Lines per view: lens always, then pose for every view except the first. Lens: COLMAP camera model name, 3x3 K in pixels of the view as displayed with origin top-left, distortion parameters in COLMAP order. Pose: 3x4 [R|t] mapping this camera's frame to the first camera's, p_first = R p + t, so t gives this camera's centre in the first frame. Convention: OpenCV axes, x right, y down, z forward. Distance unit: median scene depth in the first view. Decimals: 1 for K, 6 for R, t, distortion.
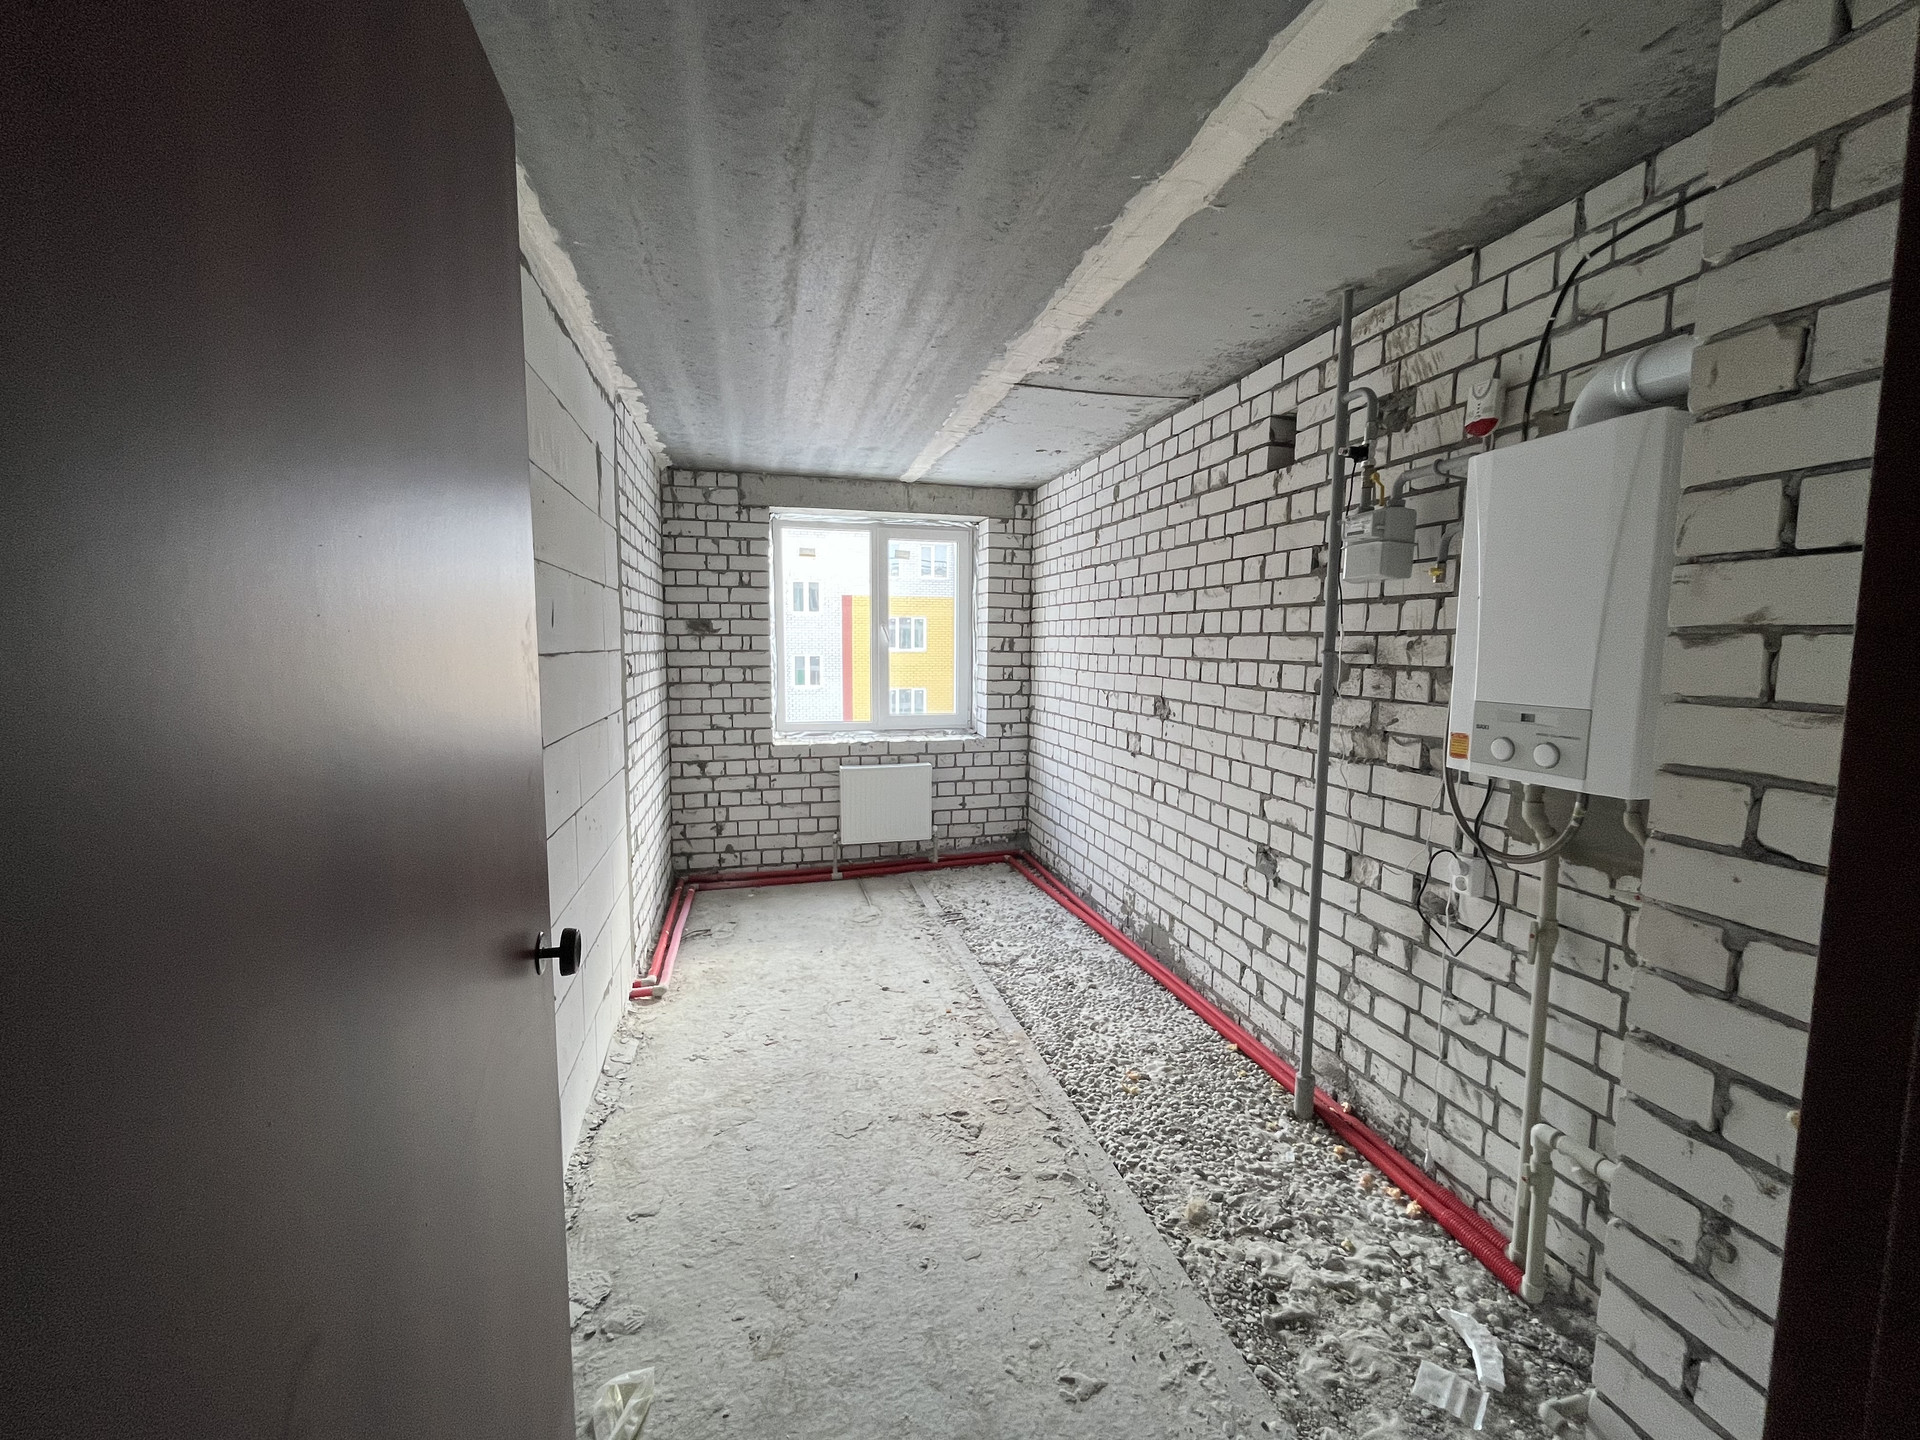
lens RADIAL K [[775.8, 0, 958.1], [0, 775.8, 723.7], [0, 0, 1]] dist [-0.005162, 0.000245]
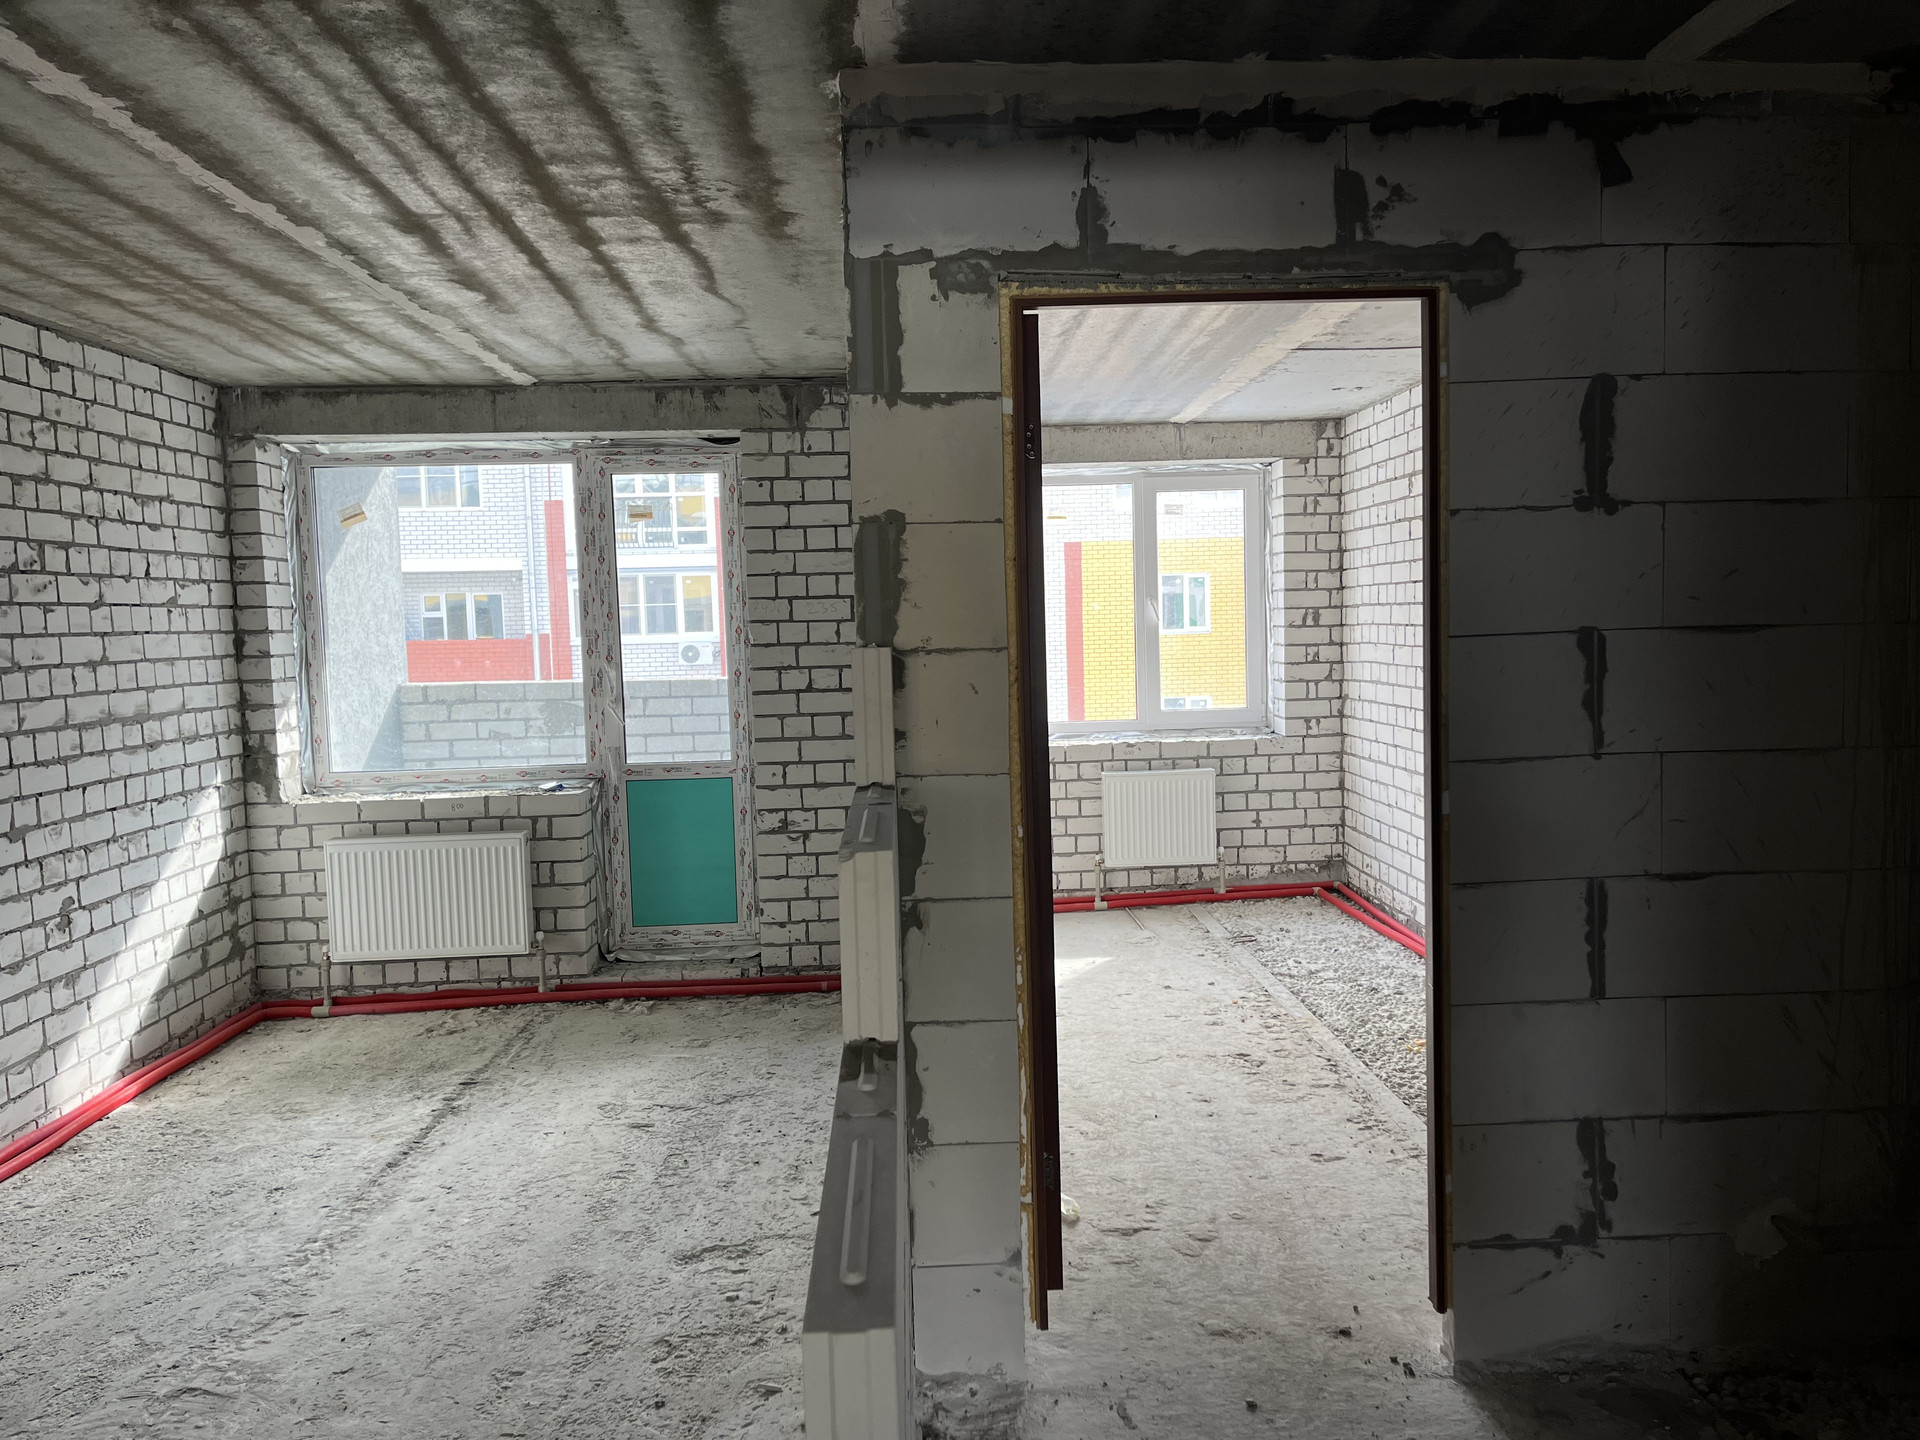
lens RADIAL K [[1435.0, 0, 981.7], [0, 1435.0, 728.3], [0, 0, 1]] dist [0.058680, -0.069128]
pose [[0.979671, -0.019983, -0.199612, 0.043213], [0.014381, 0.999462, -0.029474, 0.081749], [0.200094, 0.026004, 0.979432, -0.823592]]
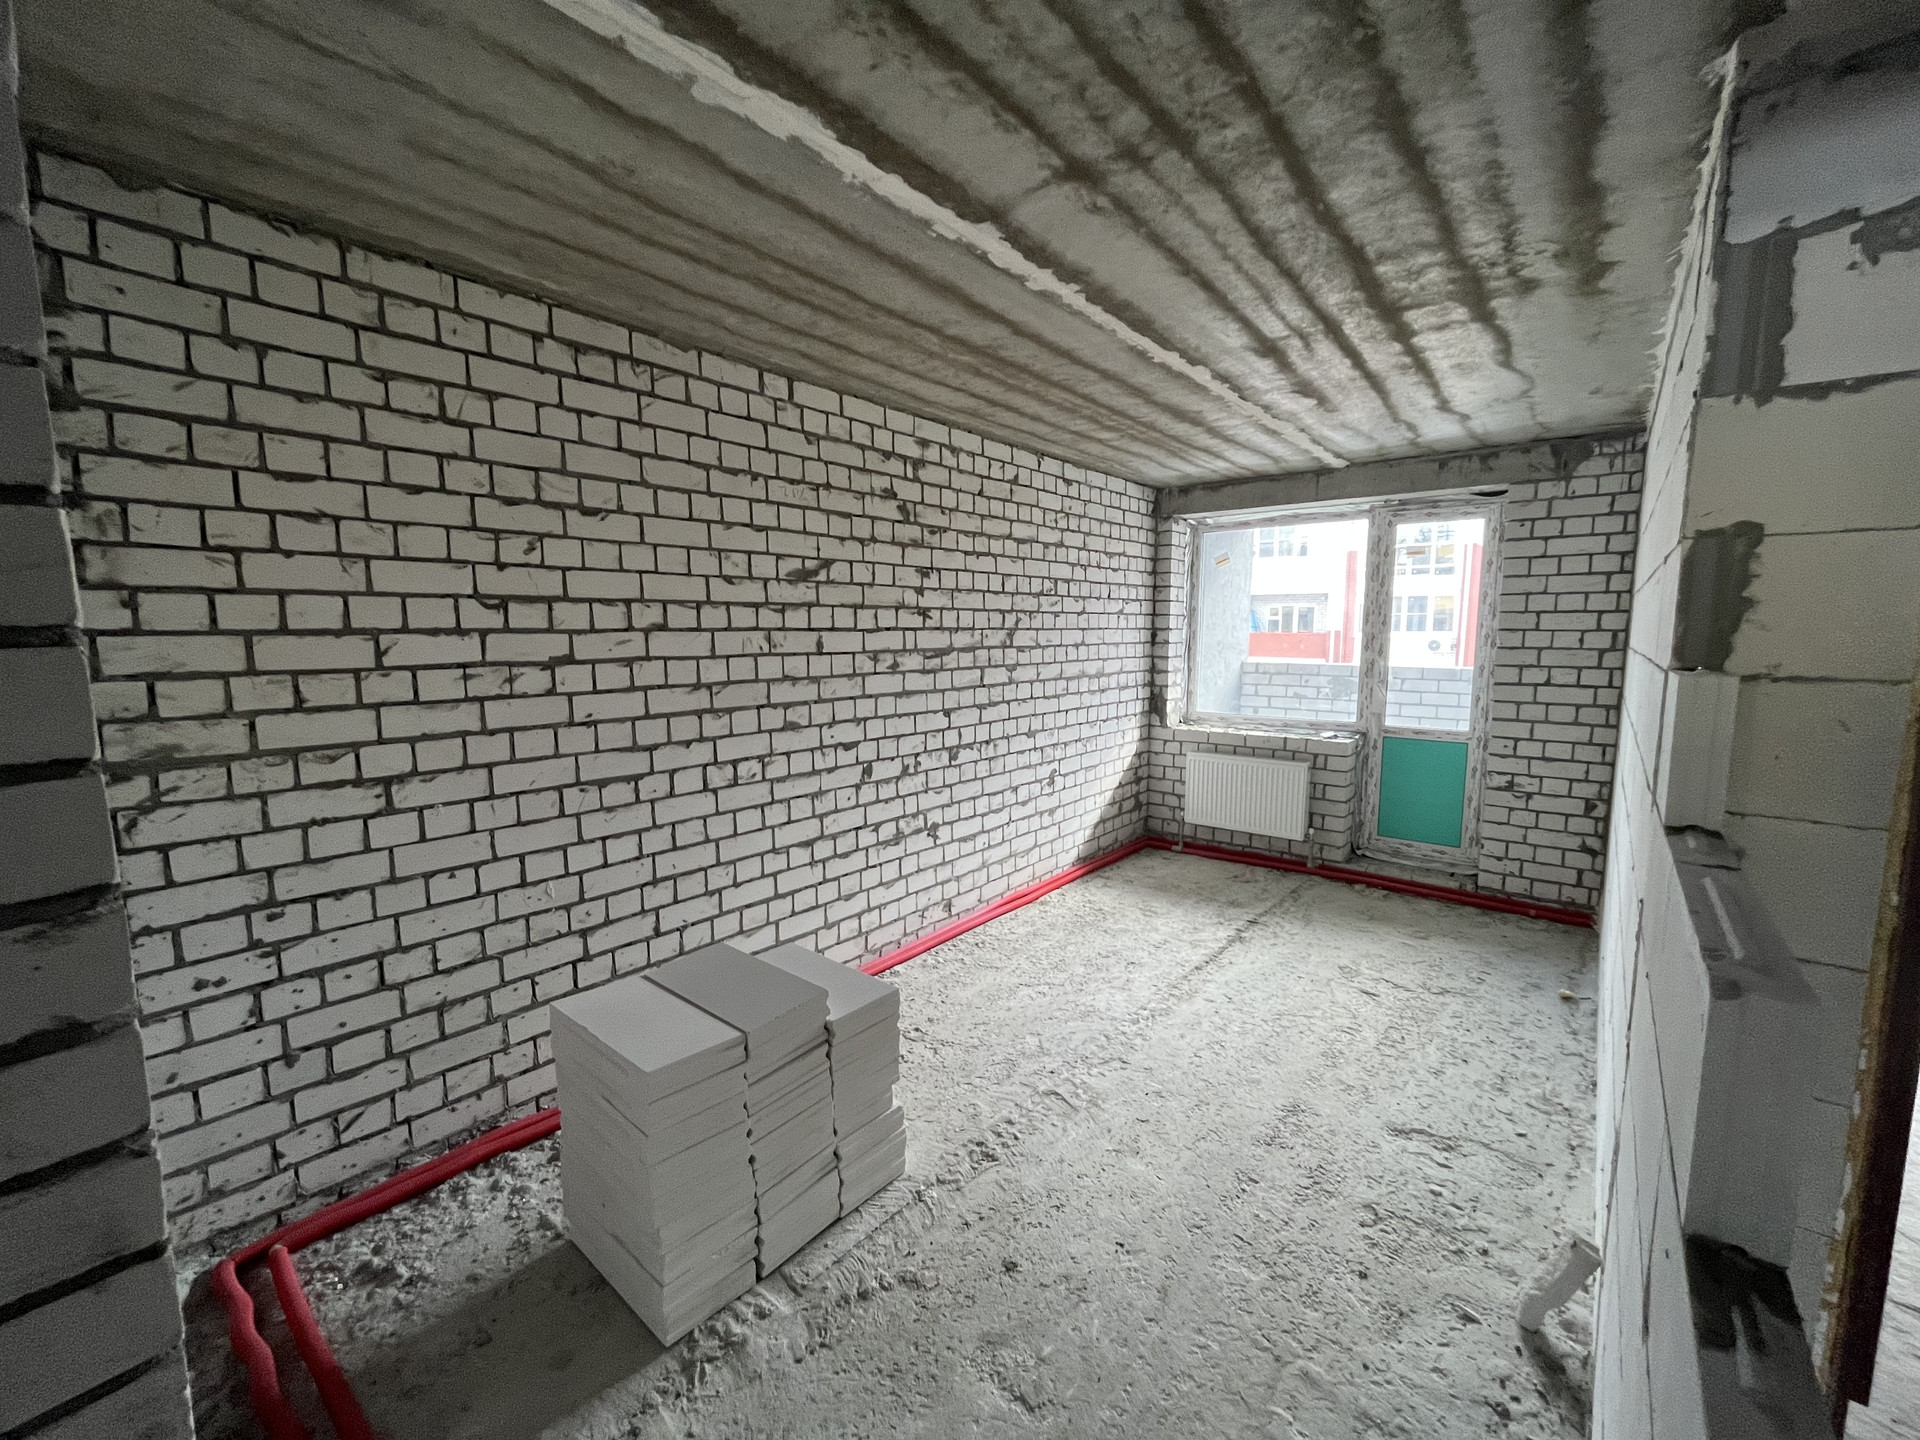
lens RADIAL K [[775.8, 0, 956.8], [0, 775.8, 722.6], [0, 0, 1]] dist [-0.005162, 0.000245]
pose [[0.583506, 0.087392, -0.807393, -0.080735], [-0.077762, 0.995637, 0.051569, 0.045703], [0.808377, 0.032693, 0.587756, -0.584429]]
